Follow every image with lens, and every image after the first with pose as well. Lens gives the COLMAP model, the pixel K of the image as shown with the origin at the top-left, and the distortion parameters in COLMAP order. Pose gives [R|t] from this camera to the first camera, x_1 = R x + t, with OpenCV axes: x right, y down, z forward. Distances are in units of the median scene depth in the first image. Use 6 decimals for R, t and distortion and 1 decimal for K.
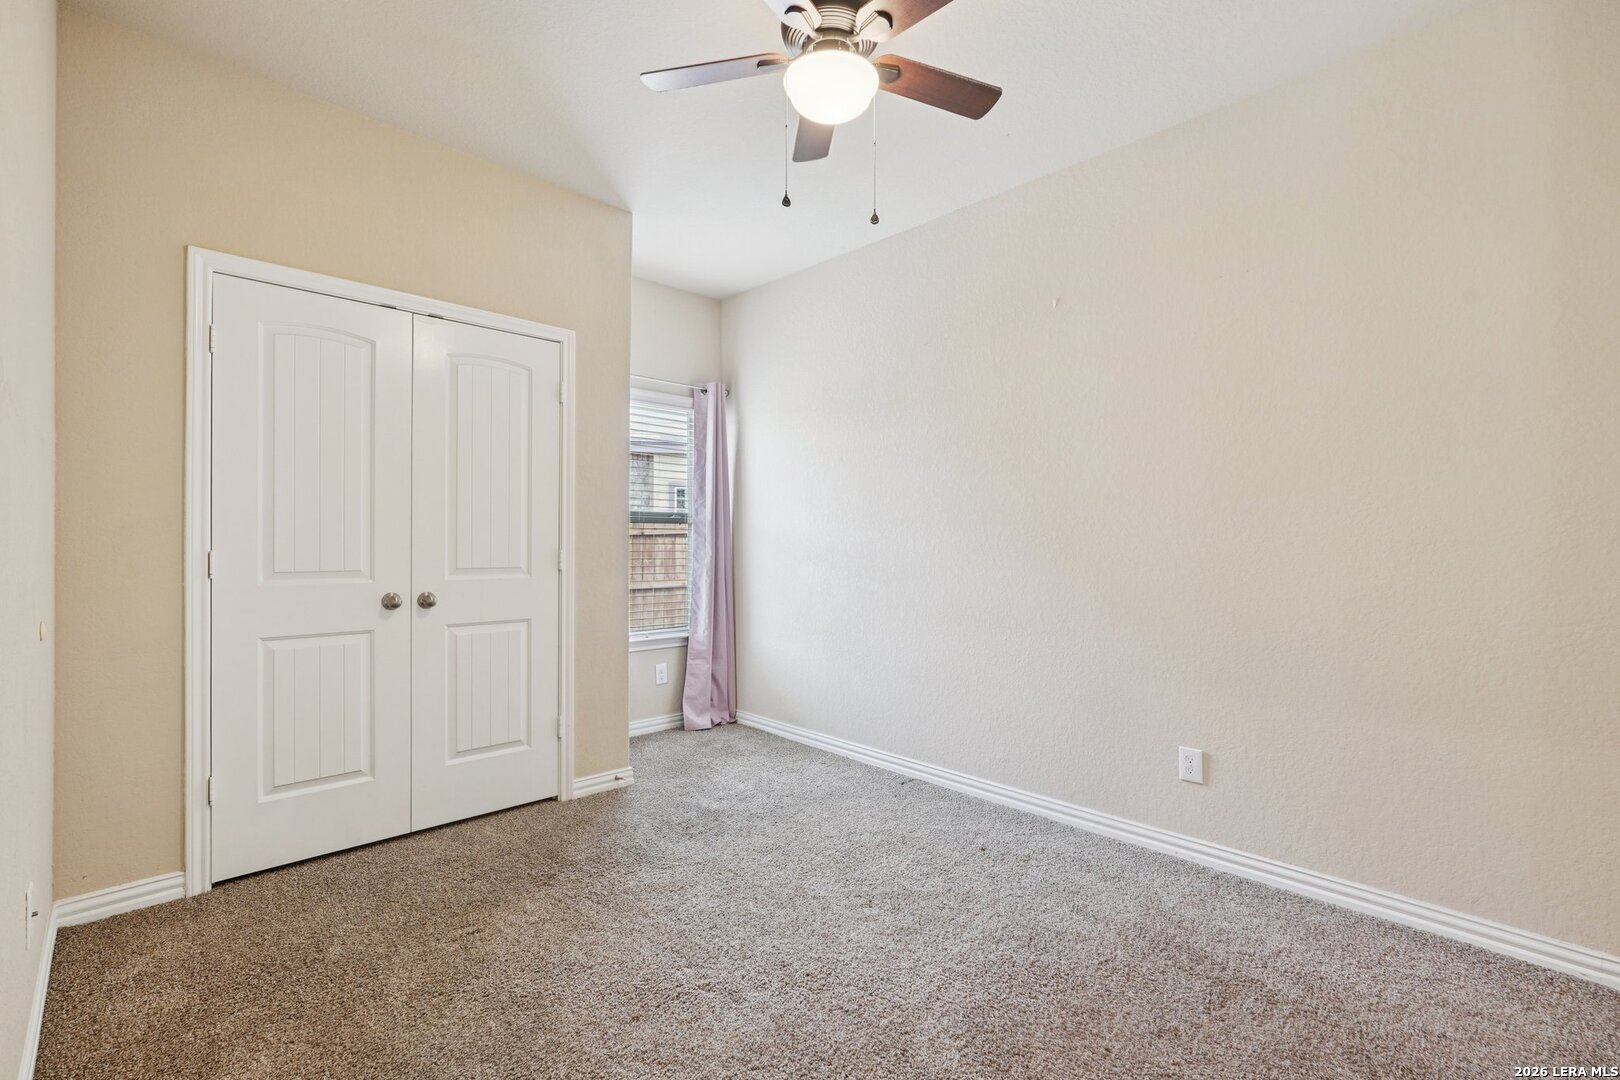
lens RADIAL K [[720.6, 0, 804.1], [0, 720.6, 541.0], [0, 0, 1]] dist [-0.006866, 0.001977]
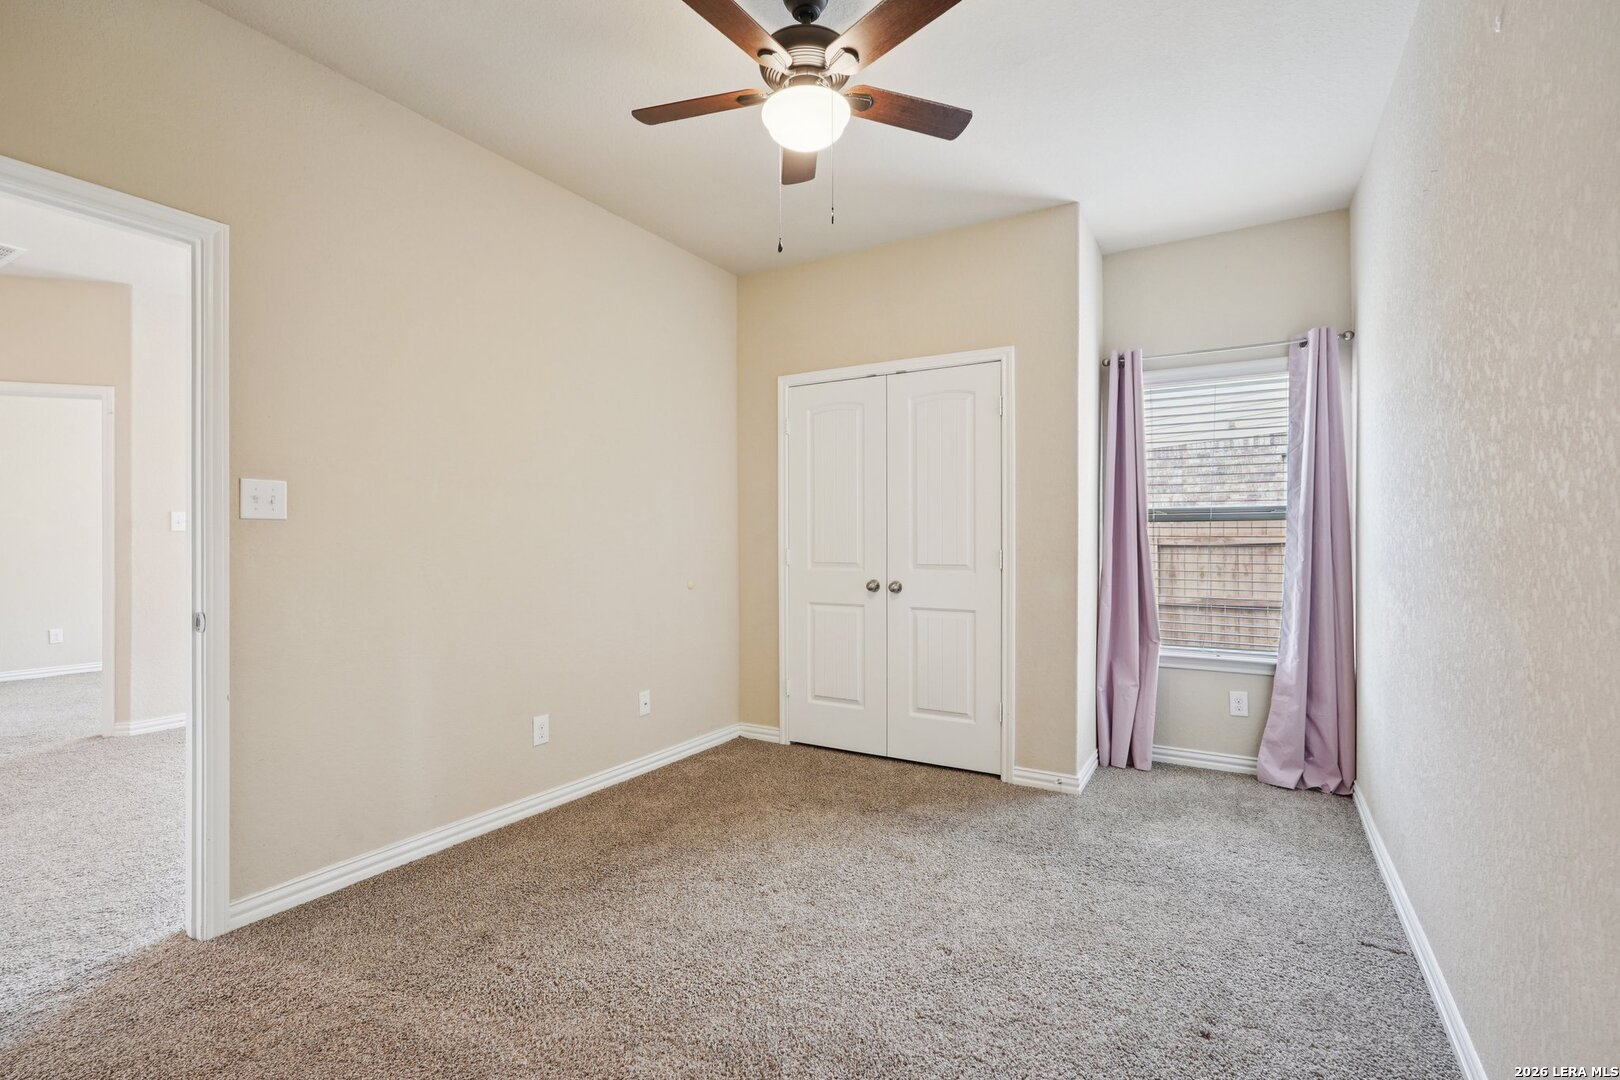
lens RADIAL K [[720.6, 0, 801.2], [0, 720.6, 543.3], [0, 0, 1]] dist [-0.006866, 0.001977]
pose [[0.273020, 0.000589, -0.962008, 0.578845], [0.002362, 0.999996, 0.001283, -0.001220], [0.962006, -0.002623, 0.273017, 0.376729]]
